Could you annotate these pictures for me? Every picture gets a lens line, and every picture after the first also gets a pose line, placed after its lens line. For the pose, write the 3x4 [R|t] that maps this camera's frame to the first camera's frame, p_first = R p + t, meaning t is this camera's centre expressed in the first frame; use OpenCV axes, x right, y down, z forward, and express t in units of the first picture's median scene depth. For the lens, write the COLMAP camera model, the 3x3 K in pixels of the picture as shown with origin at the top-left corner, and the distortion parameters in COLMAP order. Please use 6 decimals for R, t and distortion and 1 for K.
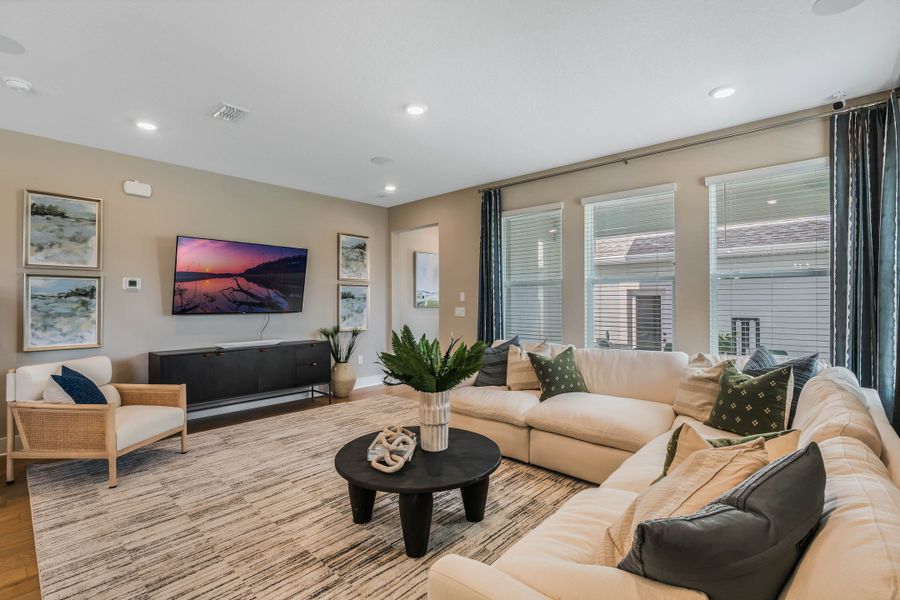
lens RADIAL K [[412.9, 0, 454.1], [0, 412.9, 299.0], [0, 0, 1]] dist [-0.001490, -0.000348]
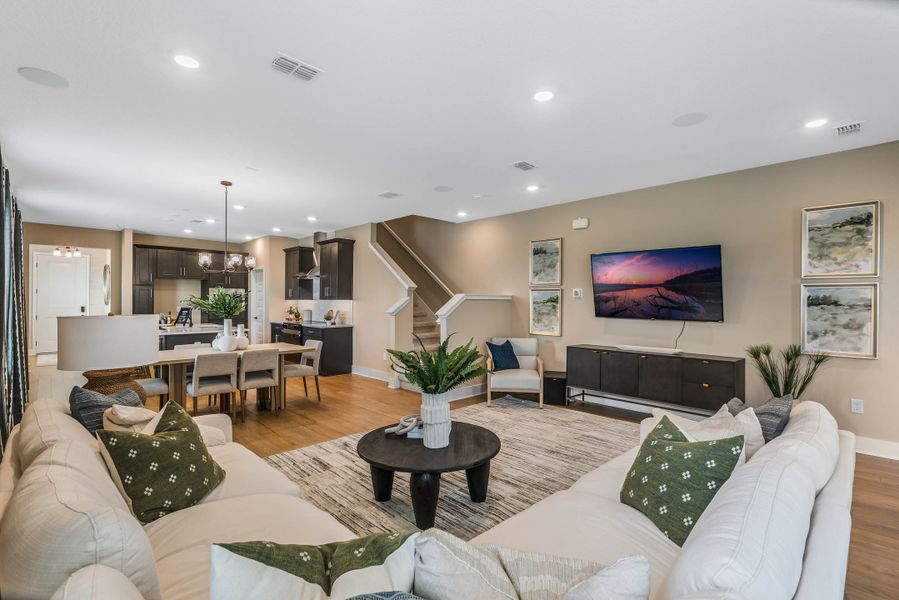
lens RADIAL K [[413.4, 0, 452.7], [0, 413.4, 298.9], [0, 0, 1]] dist [-0.001023, -0.000072]
pose [[-0.050140, -0.008898, -0.998703, 0.617568], [-0.005976, 0.999945, -0.008609, -0.003759], [0.998724, 0.005537, -0.050191, 0.649369]]
